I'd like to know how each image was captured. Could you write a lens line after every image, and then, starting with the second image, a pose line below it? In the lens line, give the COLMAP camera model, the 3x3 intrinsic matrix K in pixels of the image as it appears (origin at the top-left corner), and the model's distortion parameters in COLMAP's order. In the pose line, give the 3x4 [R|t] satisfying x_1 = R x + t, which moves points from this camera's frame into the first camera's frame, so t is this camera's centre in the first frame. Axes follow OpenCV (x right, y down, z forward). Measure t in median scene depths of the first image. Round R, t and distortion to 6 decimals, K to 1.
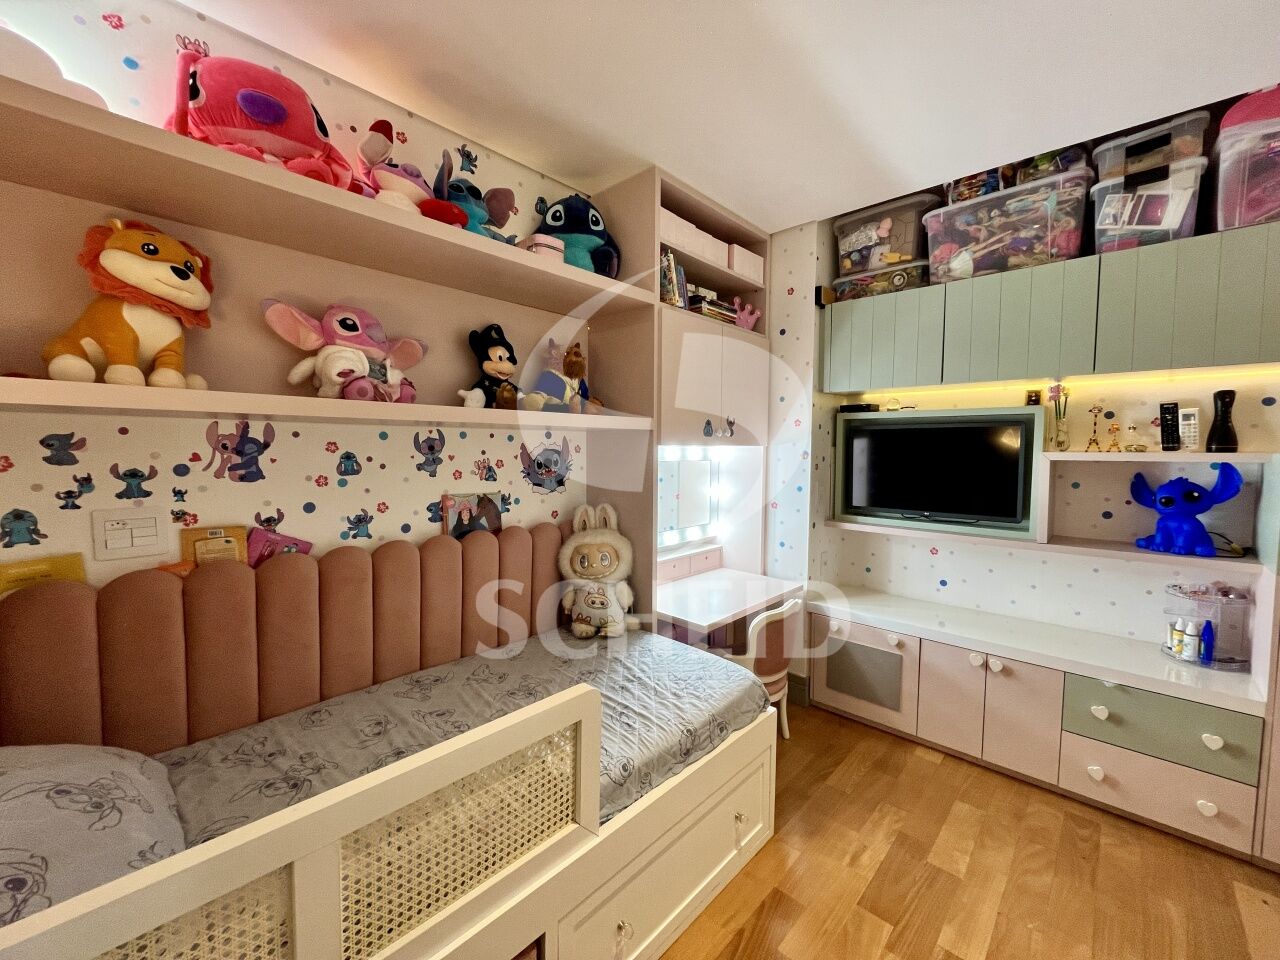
lens RADIAL K [[519.0, 0, 641.3], [0, 519.0, 476.9], [0, 0, 1]] dist [-0.000451, 0.000360]
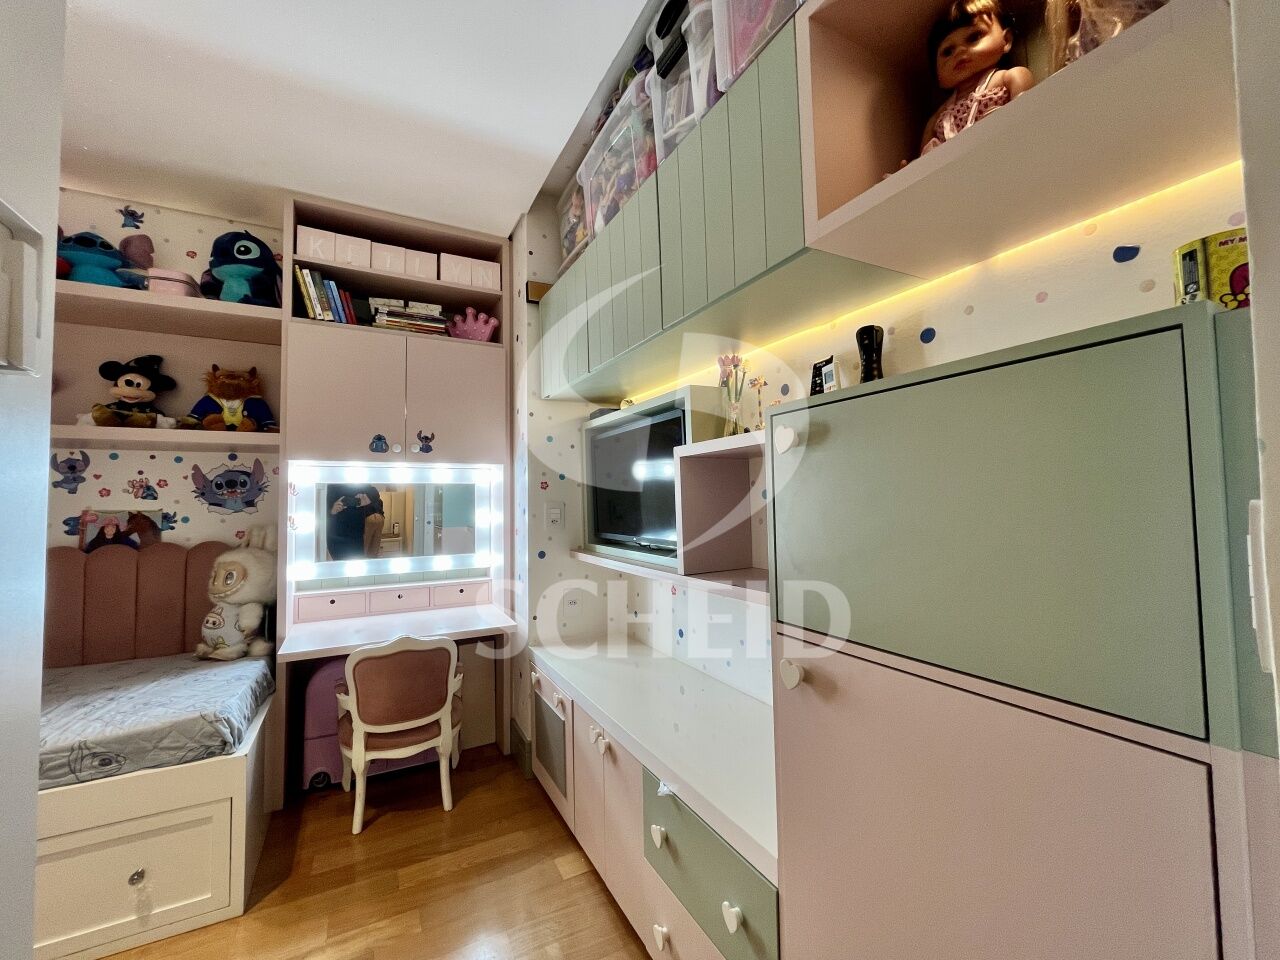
lens RADIAL K [[519.0, 0, 639.0], [0, 519.0, 478.6], [0, 0, 1]] dist [-0.000451, 0.000360]
pose [[0.945110, -0.033499, -0.325032, 0.981774], [0.000479, 0.994872, -0.101141, 0.071869], [0.326753, 0.095433, 0.940279, 0.313956]]
